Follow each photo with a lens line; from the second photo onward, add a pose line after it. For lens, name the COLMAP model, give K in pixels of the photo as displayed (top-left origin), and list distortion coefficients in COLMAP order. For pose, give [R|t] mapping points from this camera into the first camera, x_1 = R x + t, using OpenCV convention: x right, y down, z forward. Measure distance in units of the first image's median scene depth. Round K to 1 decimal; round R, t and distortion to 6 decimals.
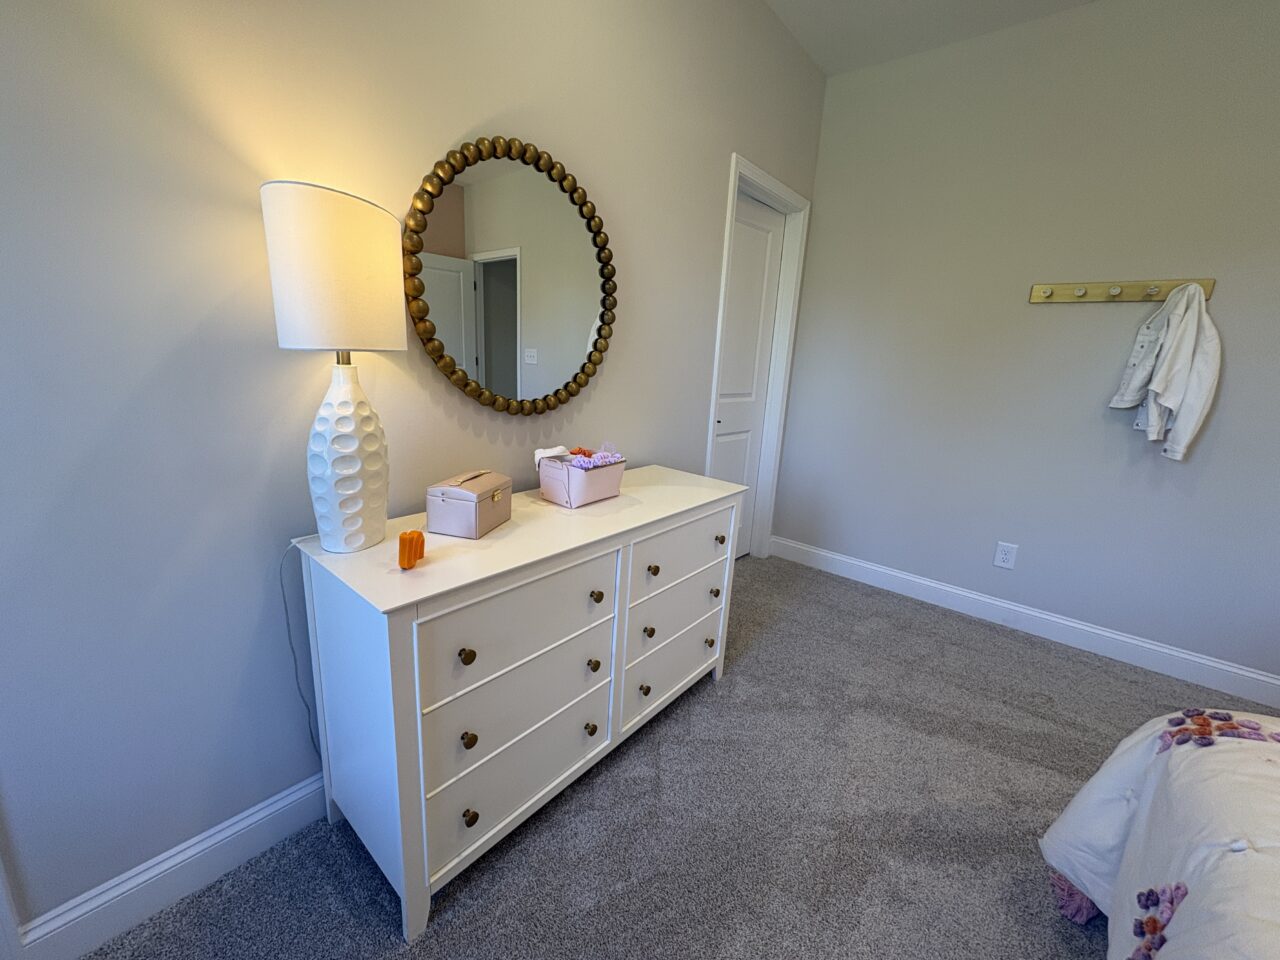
lens RADIAL K [[510.9, 0, 638.6], [0, 510.9, 477.1], [0, 0, 1]] dist [0.001341, 0.000460]
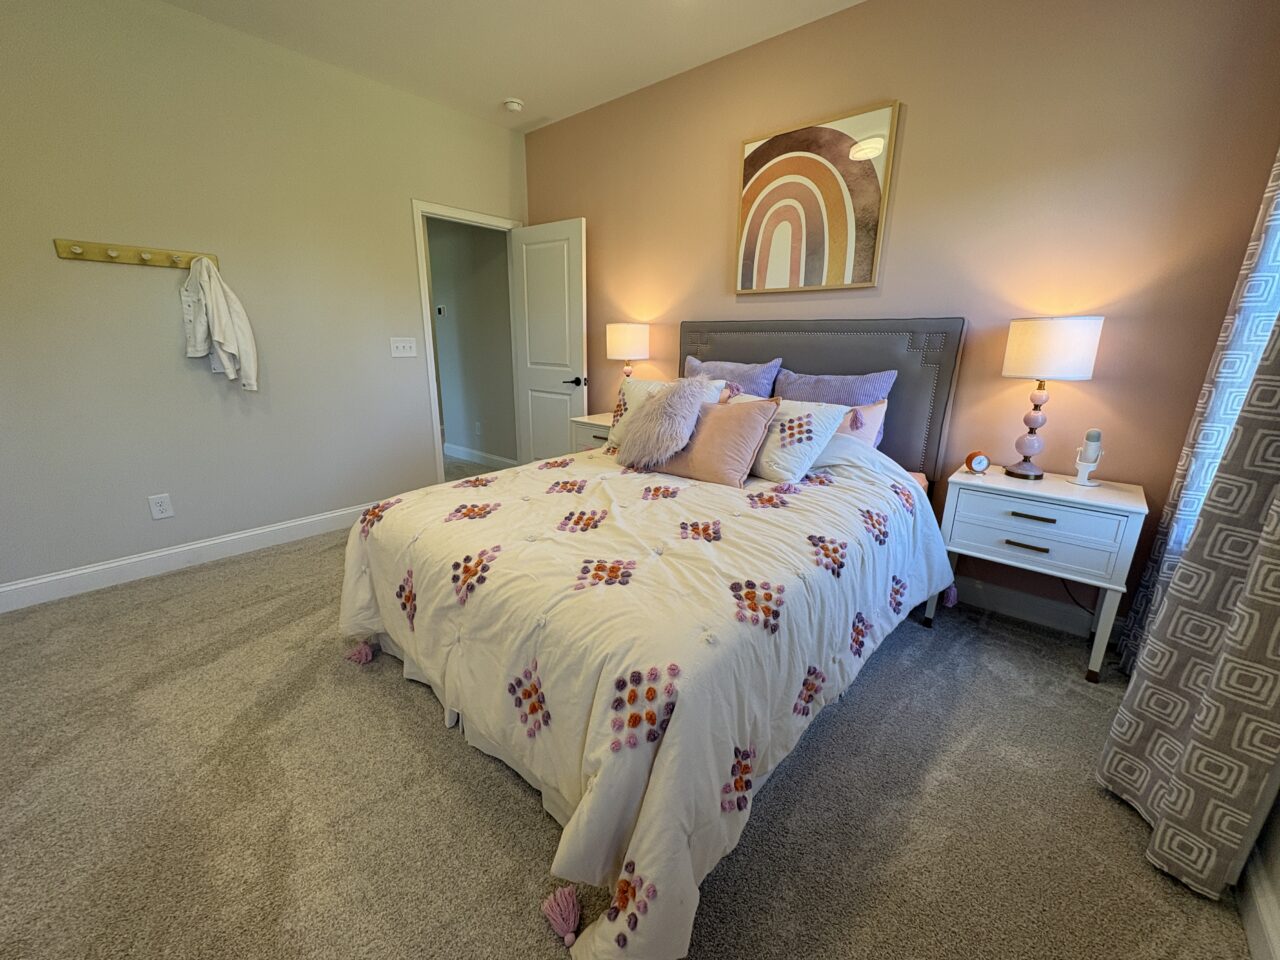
lens RADIAL K [[510.9, 0, 638.6], [0, 510.9, 477.1], [0, 0, 1]] dist [0.001341, 0.000460]
pose [[0.015272, -0.313987, 0.949305, -0.326196], [0.224929, 0.926160, 0.302713, -0.001435], [-0.974256, 0.208903, 0.084769, -0.081391]]
